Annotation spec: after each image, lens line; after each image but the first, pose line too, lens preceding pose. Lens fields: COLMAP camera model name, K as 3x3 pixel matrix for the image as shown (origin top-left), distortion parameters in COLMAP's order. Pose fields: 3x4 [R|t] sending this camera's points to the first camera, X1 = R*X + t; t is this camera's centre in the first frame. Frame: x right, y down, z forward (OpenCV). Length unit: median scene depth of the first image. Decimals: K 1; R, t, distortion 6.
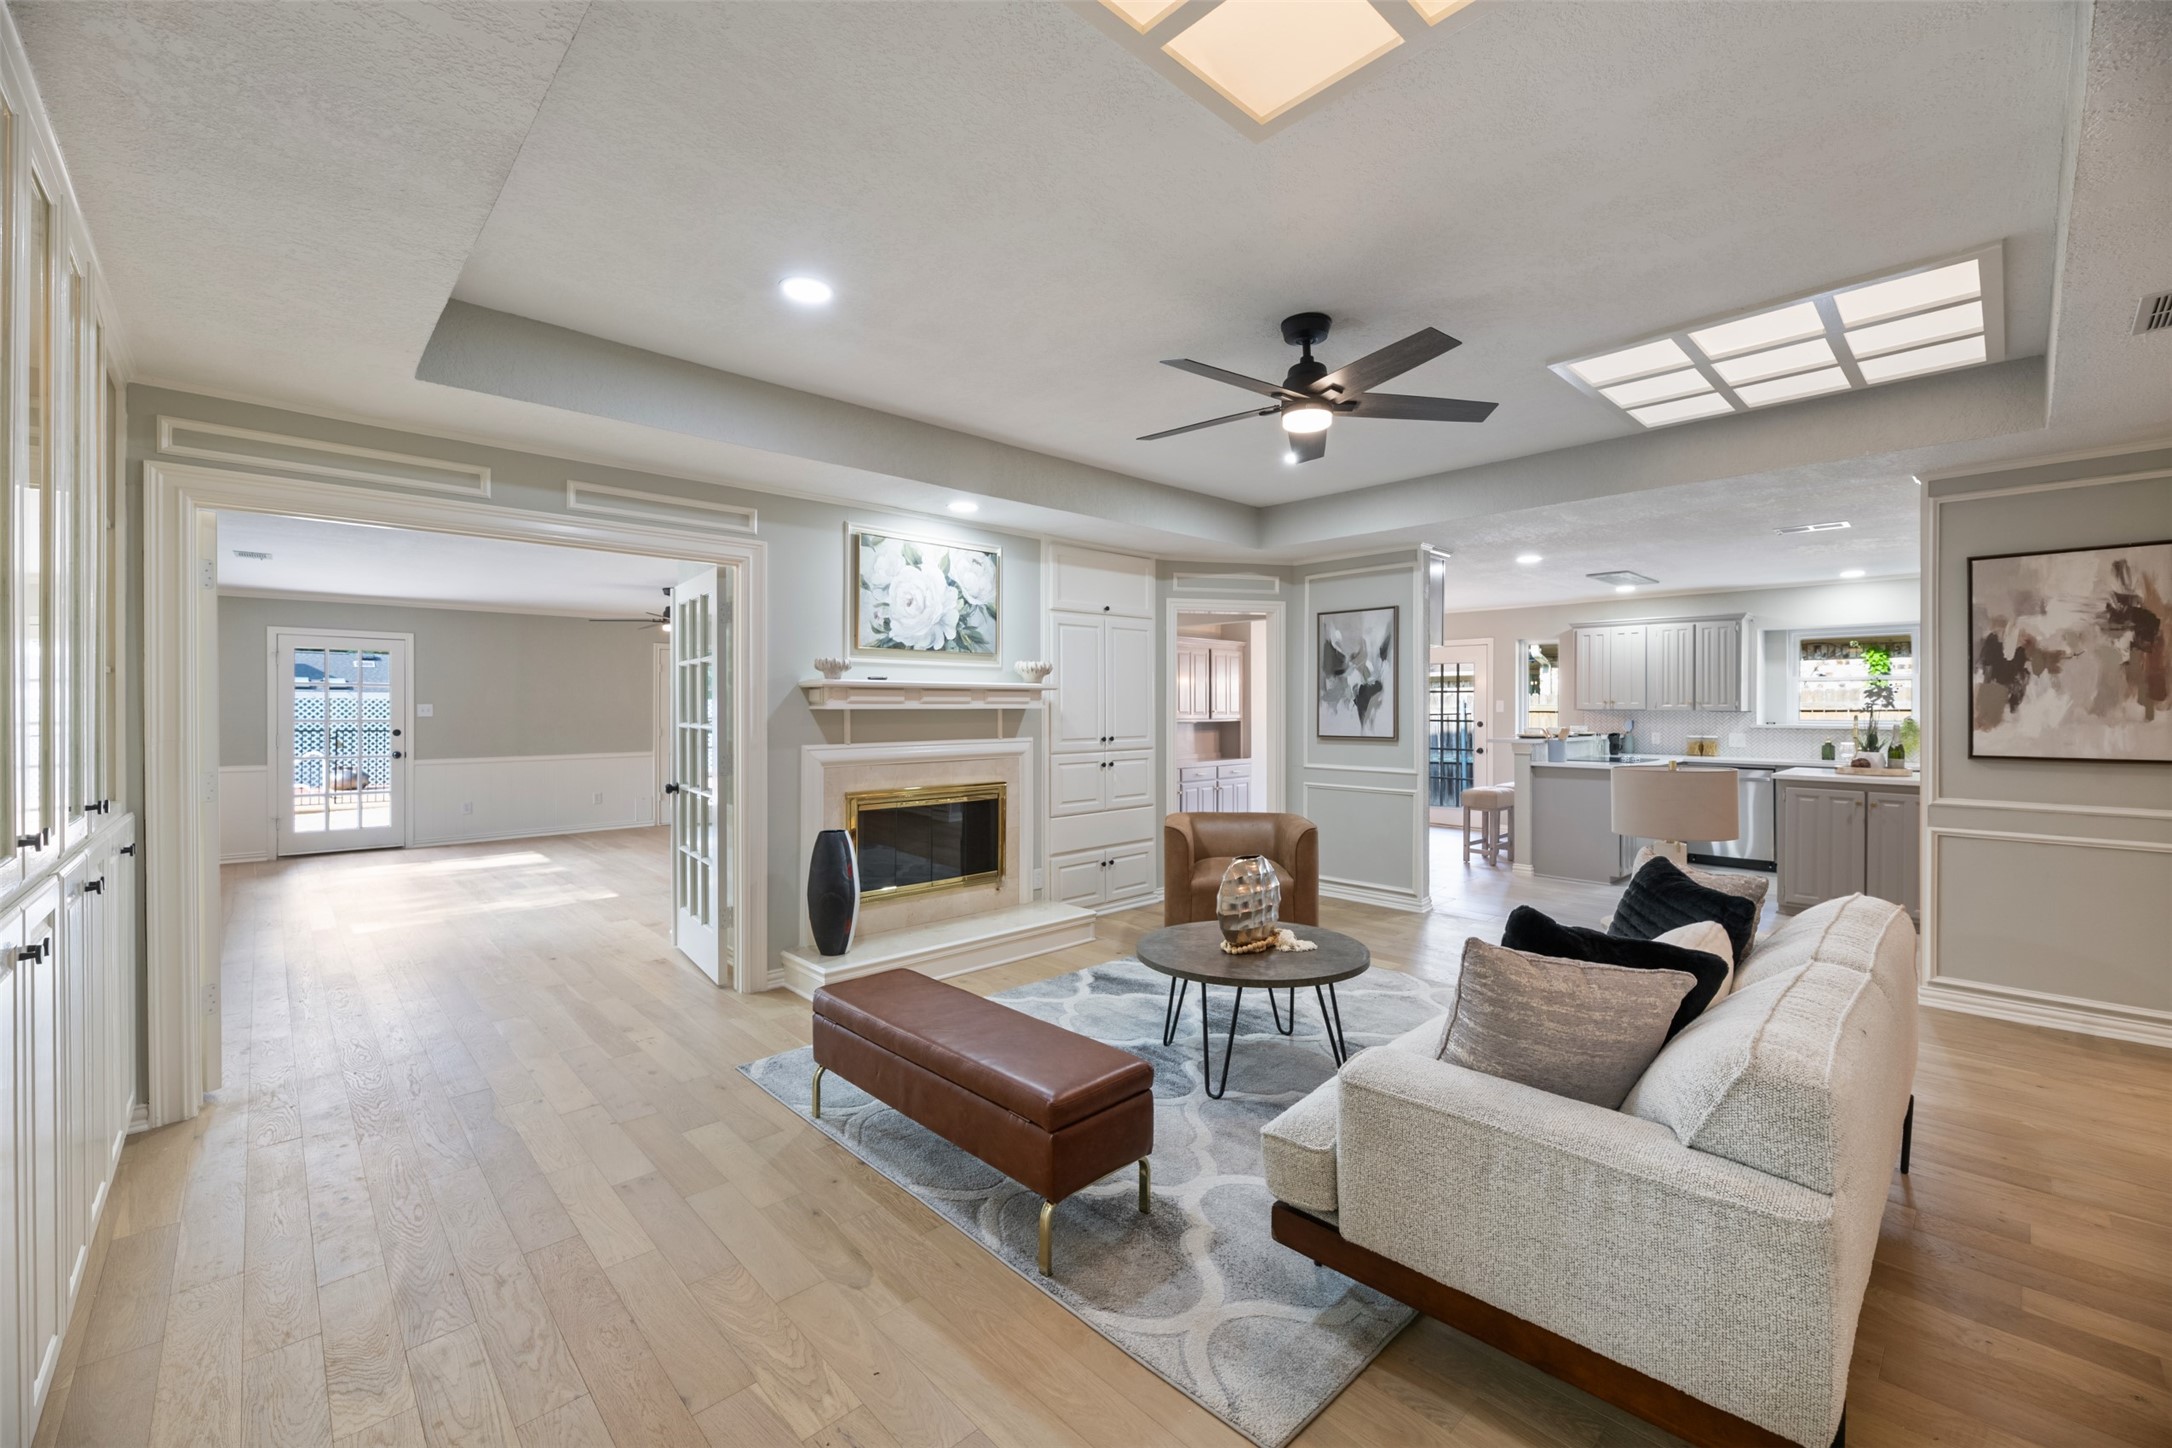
lens RADIAL K [[888.1, 0, 1082.7], [0, 888.1, 707.2], [0, 0, 1]] dist [0.000794, -0.000715]
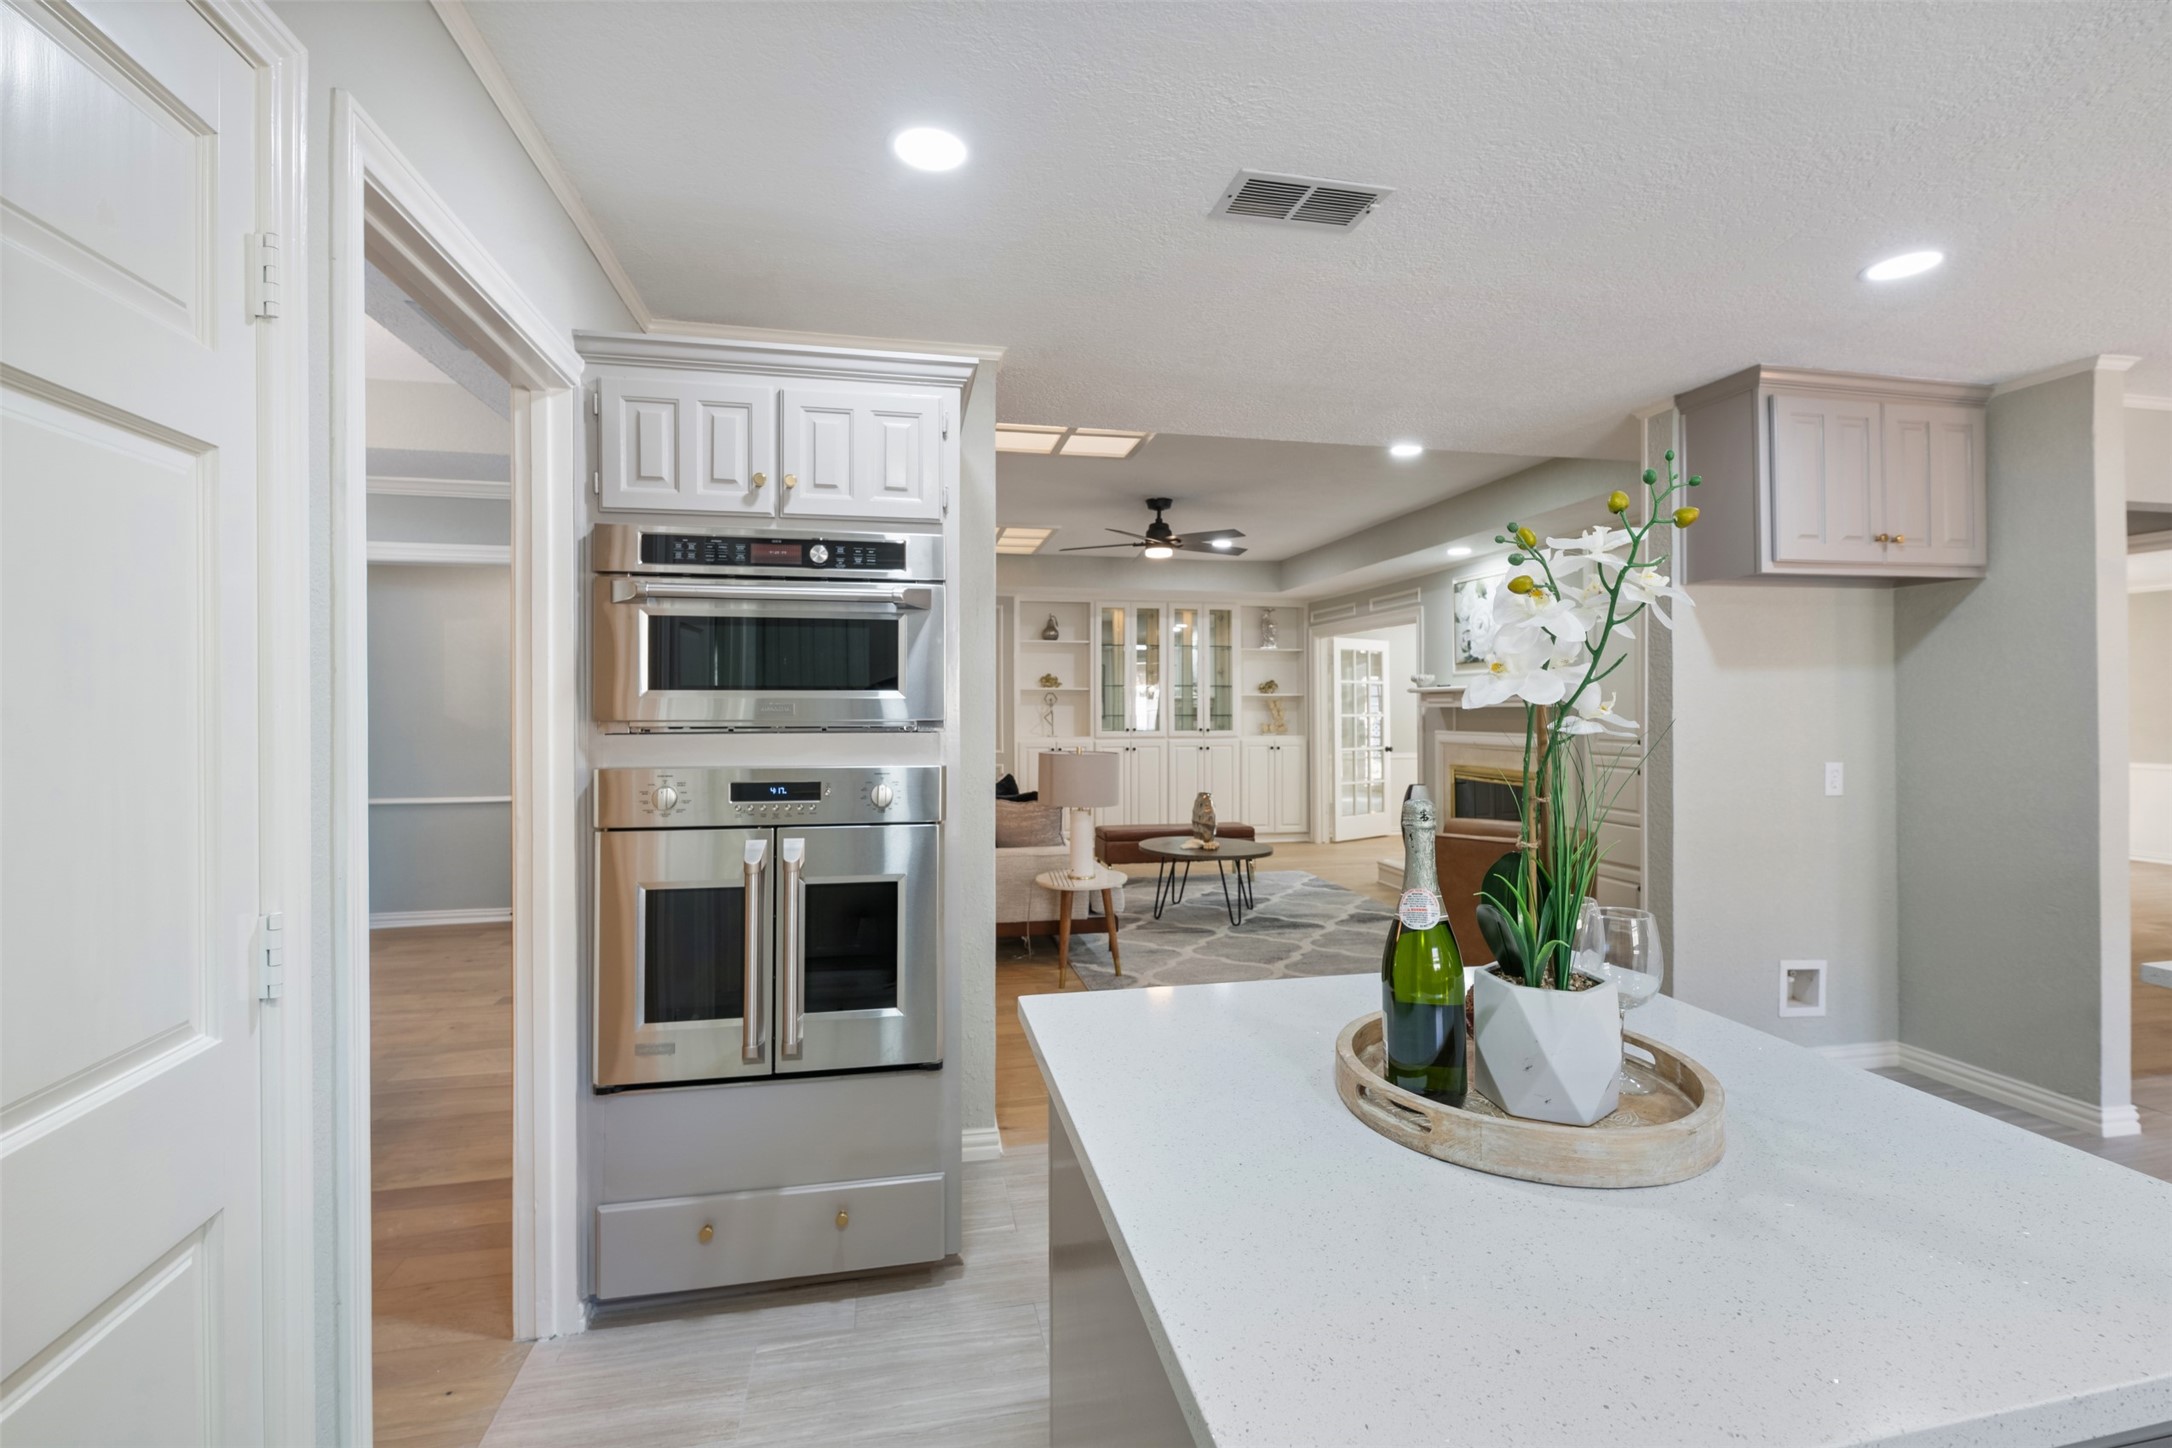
lens RADIAL K [[943.0, 0, 1065.4], [0, 943.0, 700.3], [0, 0, 1]] dist [0.000154, -0.000438]
pose [[-0.543436, -0.005452, -0.839433, 1.280652], [0.000943, 0.999974, -0.007106, 0.001722], [0.839450, -0.004653, -0.543417, 1.211021]]
